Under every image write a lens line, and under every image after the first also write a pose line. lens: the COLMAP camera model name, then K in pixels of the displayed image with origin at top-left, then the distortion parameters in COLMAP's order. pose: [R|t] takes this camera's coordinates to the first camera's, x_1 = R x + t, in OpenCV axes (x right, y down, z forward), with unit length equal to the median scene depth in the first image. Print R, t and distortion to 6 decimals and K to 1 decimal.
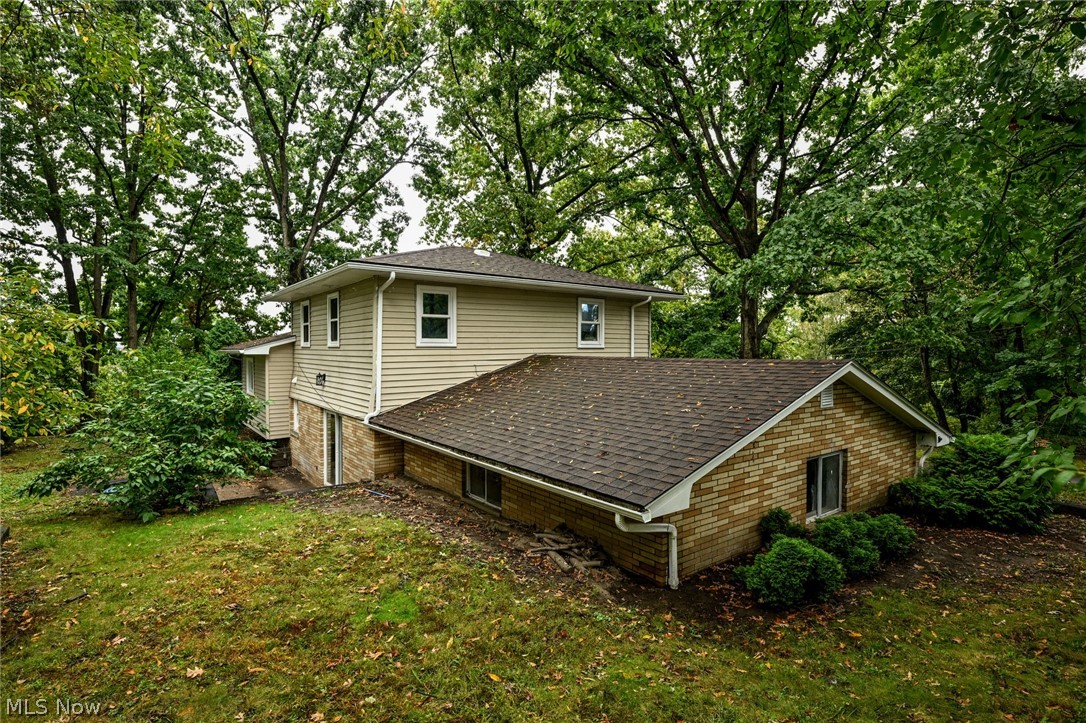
lens RADIAL K [[536.3, 0, 544.7], [0, 536.3, 358.9], [0, 0, 1]] dist [-0.002326, 0.000009]
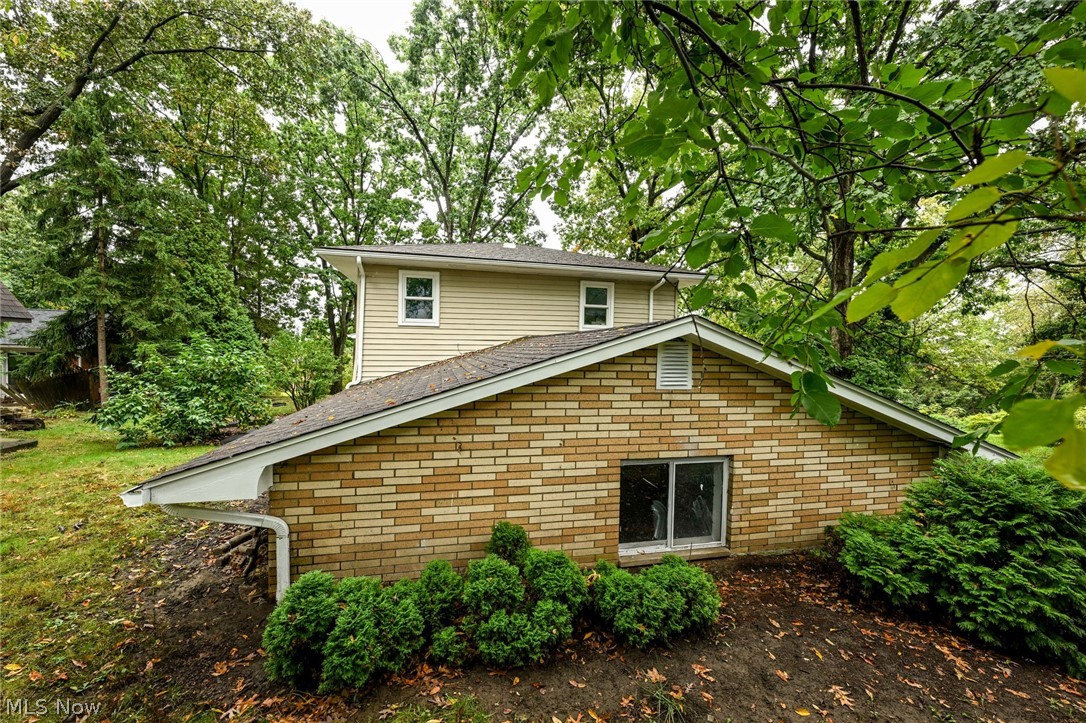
lens RADIAL K [[435.6, 0, 540.0], [0, 435.6, 359.1], [0, 0, 1]] dist [-0.001469, -0.000114]
pose [[0.915663, 0.024486, -0.401201, 0.398615], [-0.024706, 0.999684, 0.004626, 0.036135], [0.401187, 0.005676, 0.915978, 0.287660]]
